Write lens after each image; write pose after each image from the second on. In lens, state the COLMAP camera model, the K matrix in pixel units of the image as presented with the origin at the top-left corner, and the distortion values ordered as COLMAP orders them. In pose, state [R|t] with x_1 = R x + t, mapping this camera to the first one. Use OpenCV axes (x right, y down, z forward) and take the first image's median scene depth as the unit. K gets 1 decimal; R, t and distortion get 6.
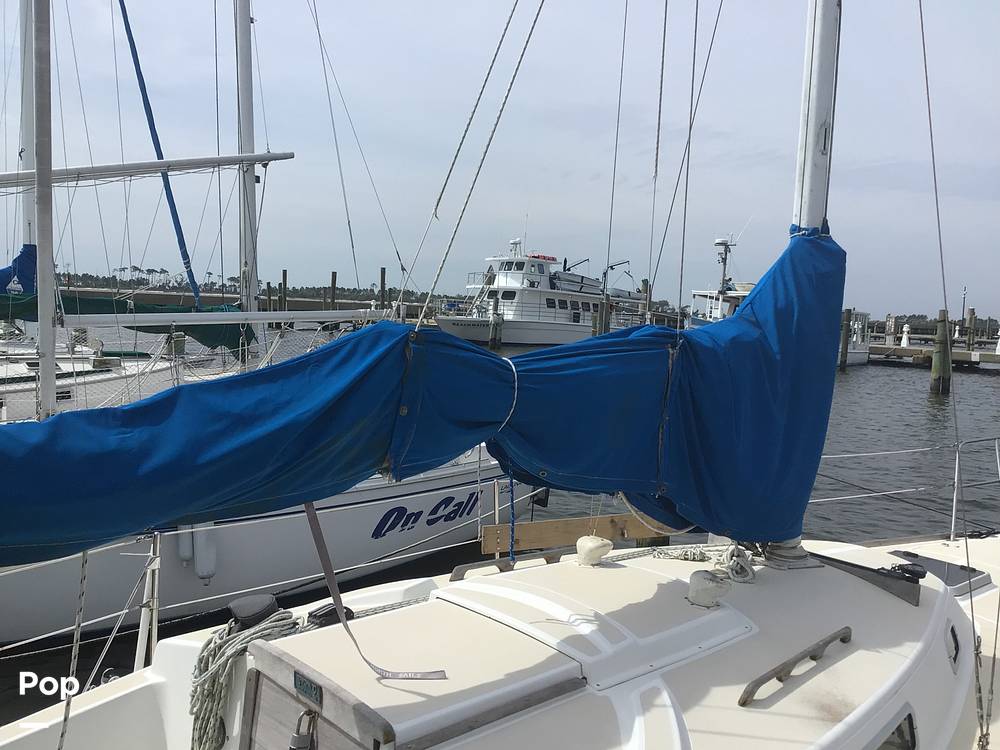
lens RADIAL K [[856.8, 0, 500.0], [0, 856.8, 375.0], [0, 0, 1]] dist [0.089991, -0.142444]
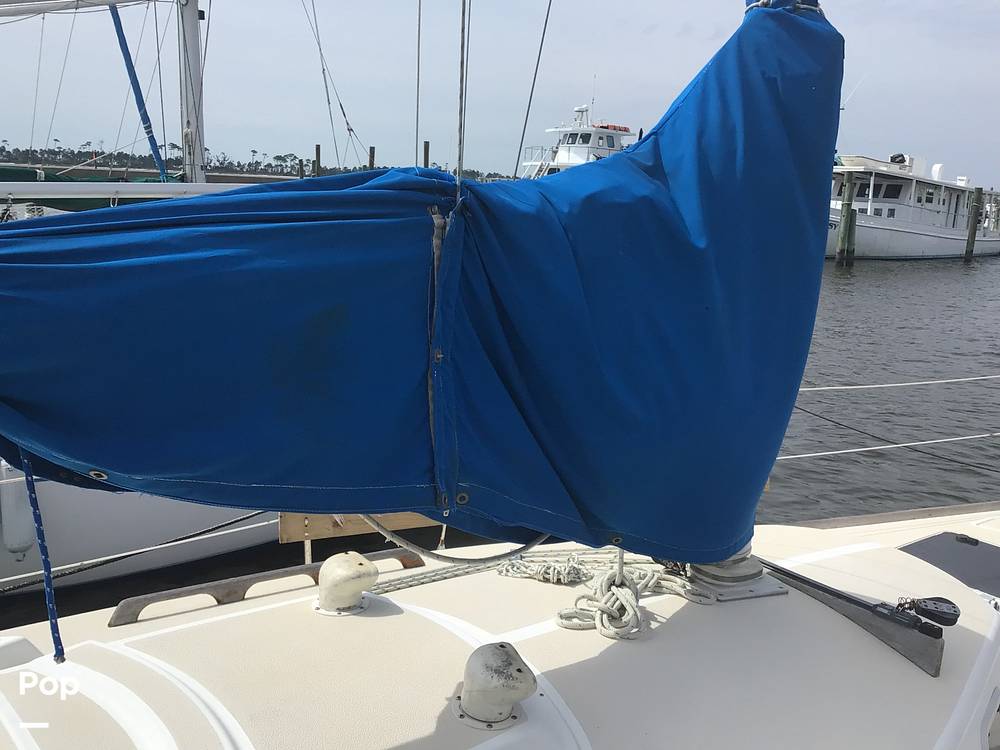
lens RADIAL K [[966.8, 0, 500.0], [0, 966.8, 375.0], [0, 0, 1]] dist [0.120438, -0.220875]
pose [[0.998560, 0.007631, -0.053092, 0.220974], [-0.001490, 0.993393, 0.114756, -0.002712], [0.053616, -0.114512, 0.991974, 0.358957]]
